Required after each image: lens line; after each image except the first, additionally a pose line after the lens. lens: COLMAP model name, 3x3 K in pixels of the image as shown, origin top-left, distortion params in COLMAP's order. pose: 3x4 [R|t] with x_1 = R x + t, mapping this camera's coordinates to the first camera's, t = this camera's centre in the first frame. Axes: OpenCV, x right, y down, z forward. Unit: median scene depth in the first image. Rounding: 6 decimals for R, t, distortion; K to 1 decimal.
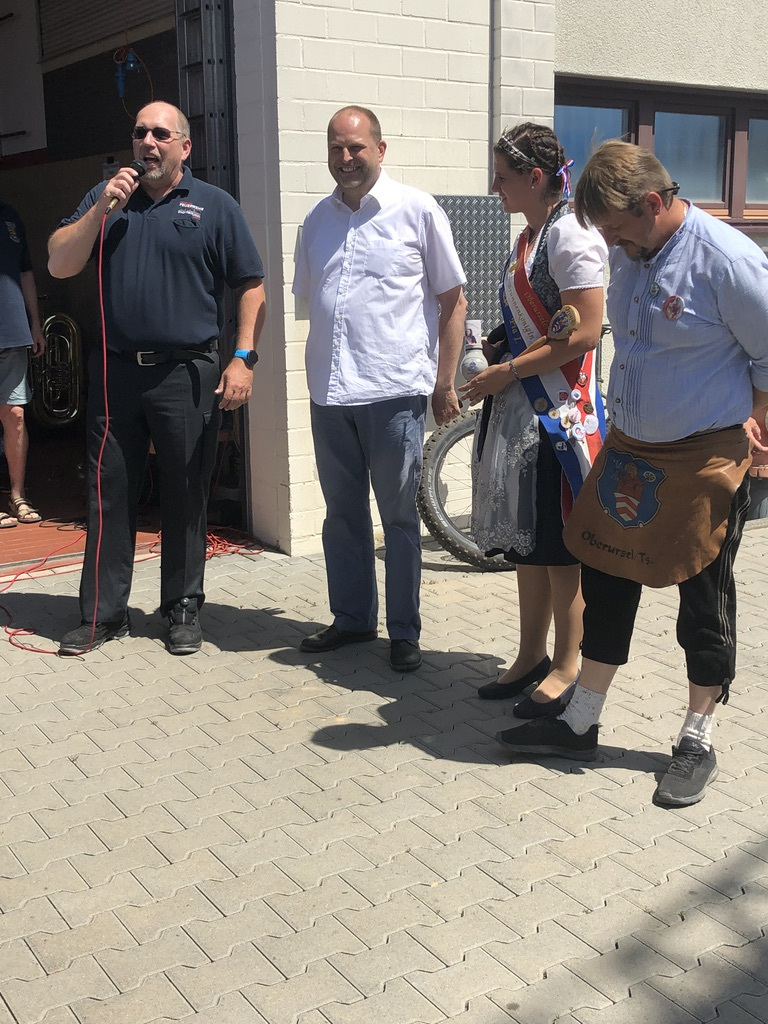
lens RADIAL K [[1238.2, 0, 384.0], [0, 1238.2, 512.0], [0, 0, 1]] dist [0.080081, -0.266909]
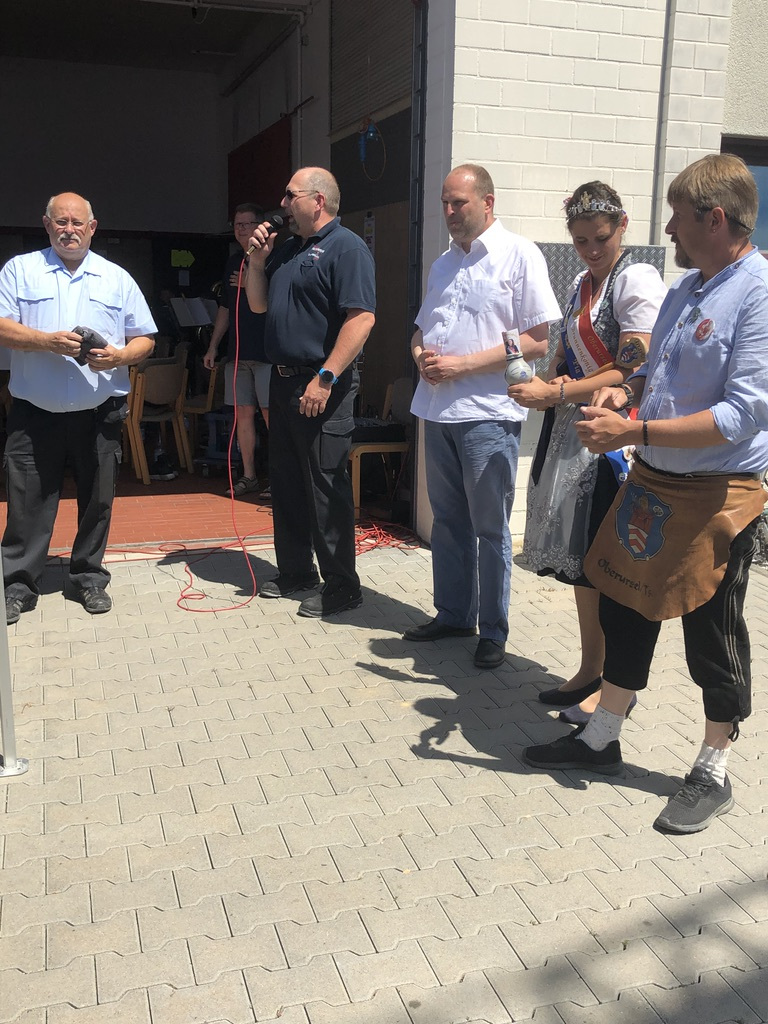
lens RADIAL K [[1016.9, 0, 384.0], [0, 1016.9, 512.0], [0, 0, 1]] dist [0.002605, -0.005479]
pose [[0.961278, 0.081841, -0.263148, 0.196794], [-0.080149, 0.996635, 0.017177, -0.025048], [0.263669, 0.004579, 0.964602, 0.110711]]
